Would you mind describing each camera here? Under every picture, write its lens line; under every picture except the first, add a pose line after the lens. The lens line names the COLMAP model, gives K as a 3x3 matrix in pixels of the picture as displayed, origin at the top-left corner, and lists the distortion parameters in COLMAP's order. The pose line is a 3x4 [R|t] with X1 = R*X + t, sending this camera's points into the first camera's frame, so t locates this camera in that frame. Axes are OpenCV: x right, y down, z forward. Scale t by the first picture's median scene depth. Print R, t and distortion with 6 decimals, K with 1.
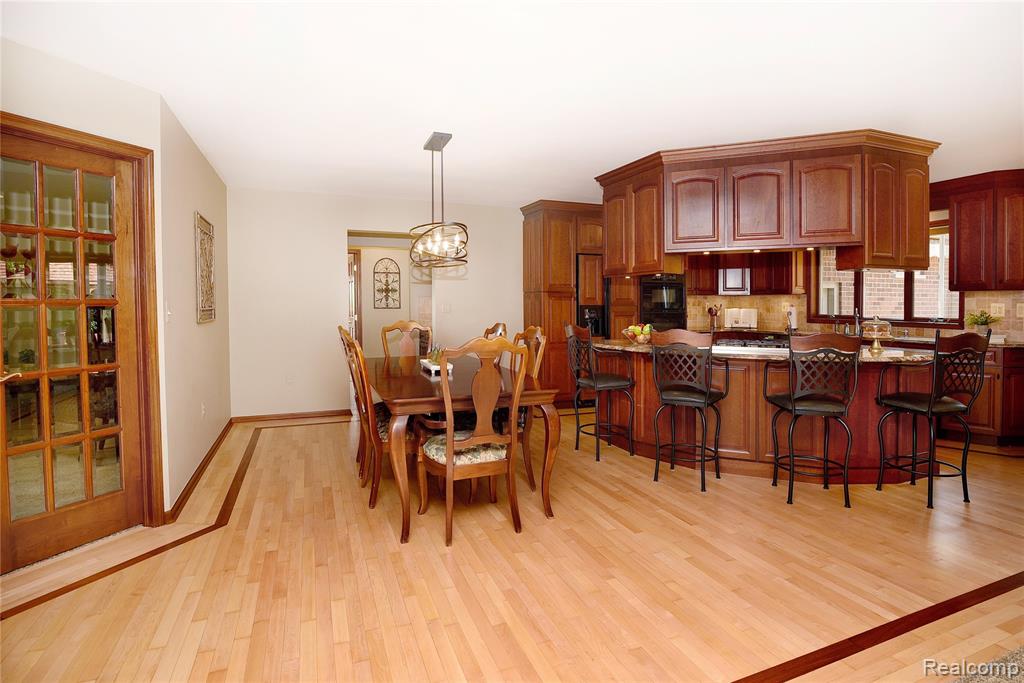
lens RADIAL K [[532.7, 0, 512.0], [0, 532.7, 341.5], [0, 0, 1]] dist [-0.000126, -0.000163]
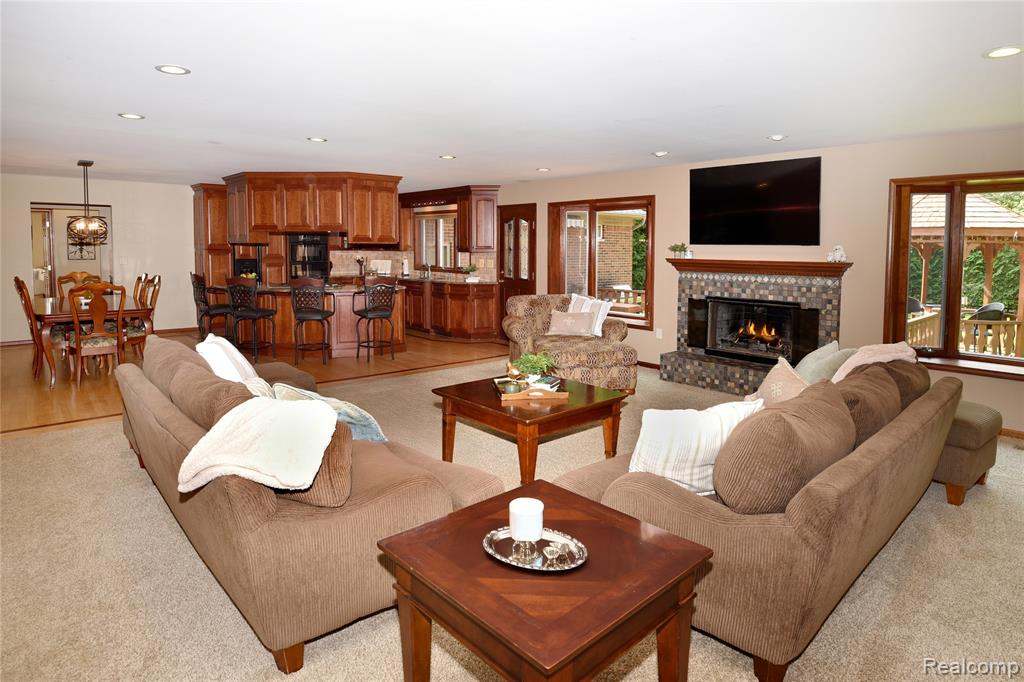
lens RADIAL K [[566.7, 0, 510.6], [0, 566.7, 358.8], [0, 0, 1]] dist [0.001040, 0.000278]
pose [[0.937549, -0.059587, 0.342711, 0.246064], [0.014704, 0.991127, 0.132101, 0.007372], [-0.347542, -0.118812, 0.930107, -0.626936]]
